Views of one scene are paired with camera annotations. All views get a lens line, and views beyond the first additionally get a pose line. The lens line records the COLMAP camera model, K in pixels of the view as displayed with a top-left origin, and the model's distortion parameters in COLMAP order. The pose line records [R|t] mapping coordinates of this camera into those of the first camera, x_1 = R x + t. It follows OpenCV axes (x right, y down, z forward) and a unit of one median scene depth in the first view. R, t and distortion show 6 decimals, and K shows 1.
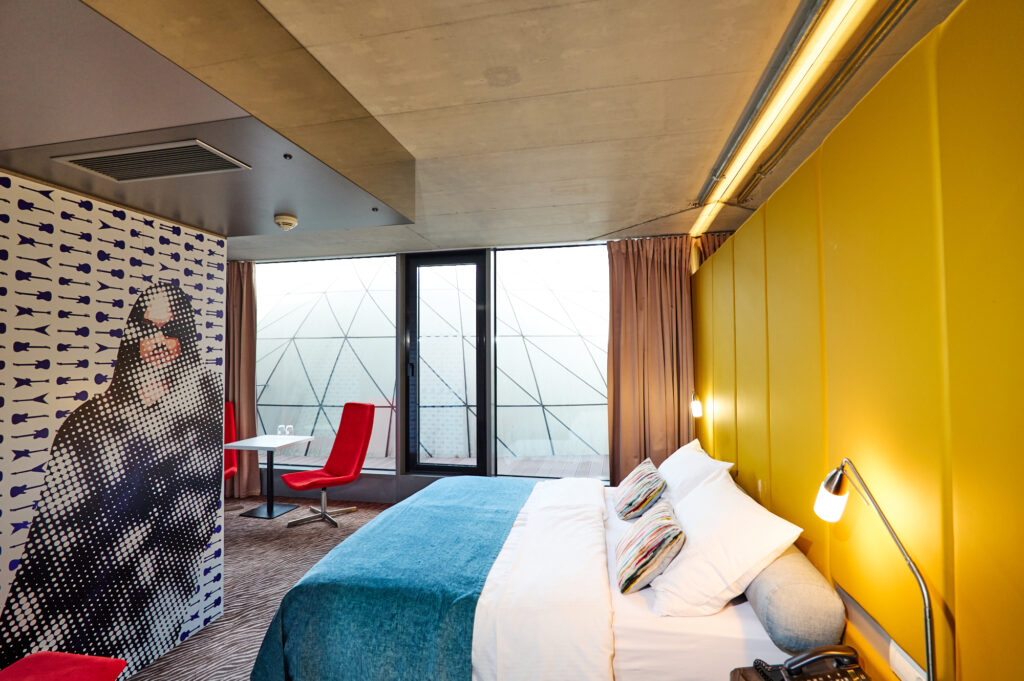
lens RADIAL K [[475.8, 0, 512.7], [0, 475.8, 341.2], [0, 0, 1]] dist [-0.018879, 0.004969]
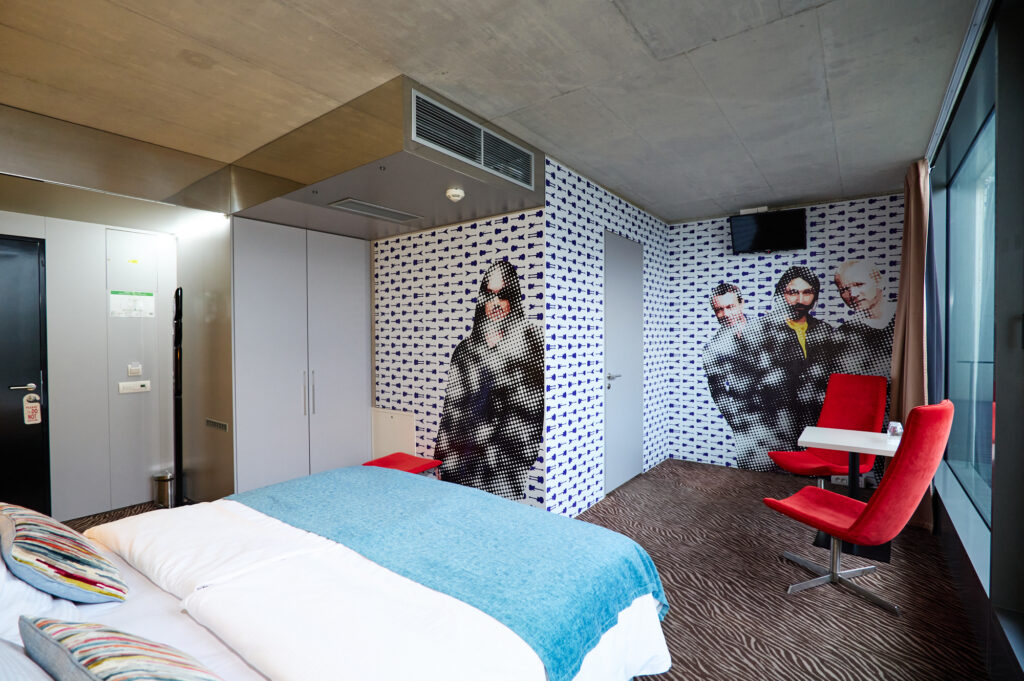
lens RADIAL K [[475.8, 0, 513.7], [0, 475.8, 341.0], [0, 0, 1]] dist [-0.018879, 0.004969]
pose [[-0.429595, 0.020608, -0.902787, 0.556156], [0.035752, 0.999344, 0.005800, 0.113073], [0.902314, -0.029784, -0.430050, 1.742471]]
